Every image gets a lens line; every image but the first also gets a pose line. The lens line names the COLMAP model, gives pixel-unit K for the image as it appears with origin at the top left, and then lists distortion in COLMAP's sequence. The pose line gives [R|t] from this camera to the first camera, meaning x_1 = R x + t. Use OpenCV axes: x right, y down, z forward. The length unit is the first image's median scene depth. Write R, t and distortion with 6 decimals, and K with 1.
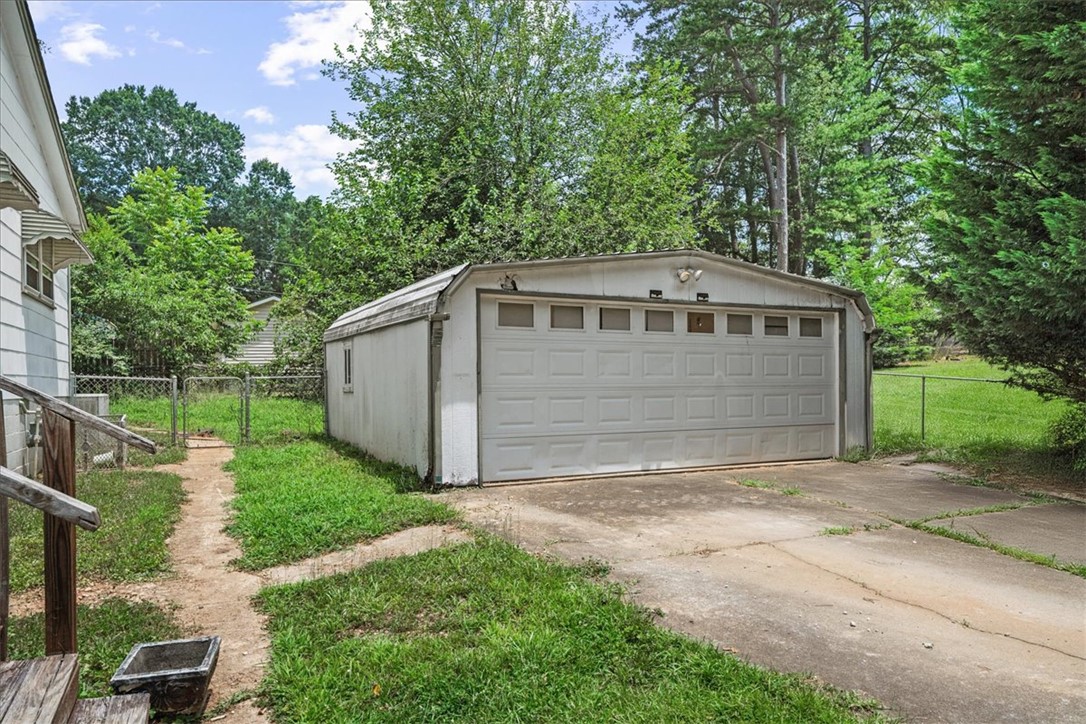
lens RADIAL K [[690.3, 0, 543.0], [0, 690.3, 362.0], [0, 0, 1]] dist [-0.000631, 0.000067]
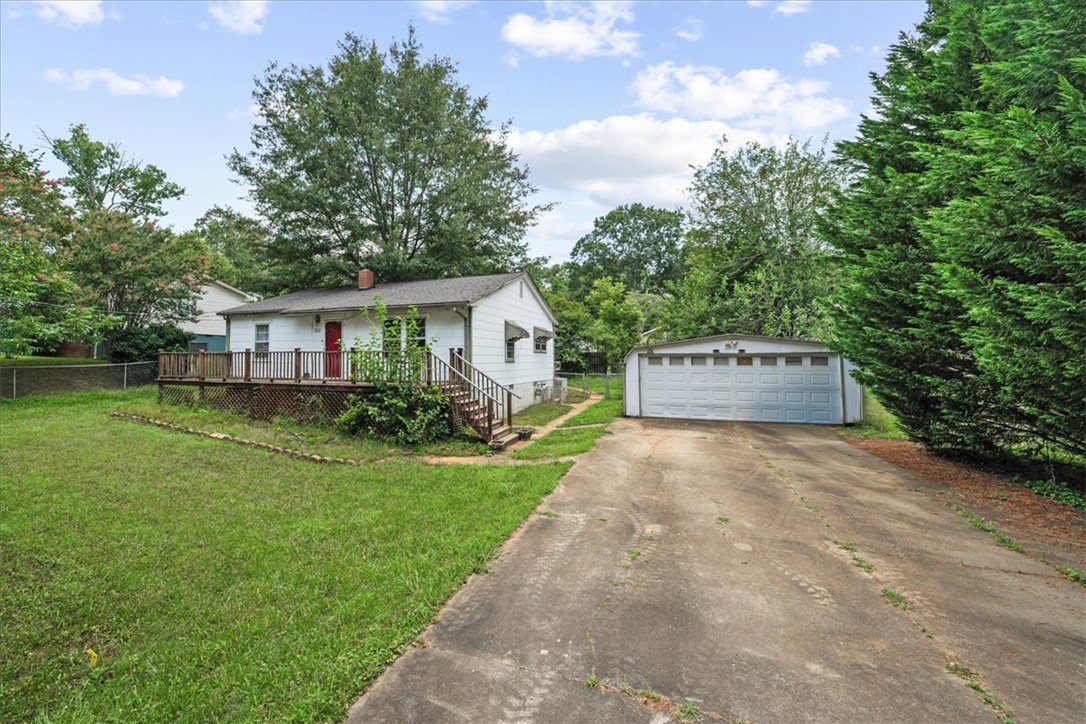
lens RADIAL K [[433.2, 0, 543.0], [0, 433.2, 362.0], [0, 0, 1]] dist [-0.001726, -0.000103]
pose [[0.743704, 0.013067, -0.668382, 0.725763], [0.005871, 0.999643, 0.026077, -0.099268], [0.668484, -0.023318, 0.743361, -0.593688]]
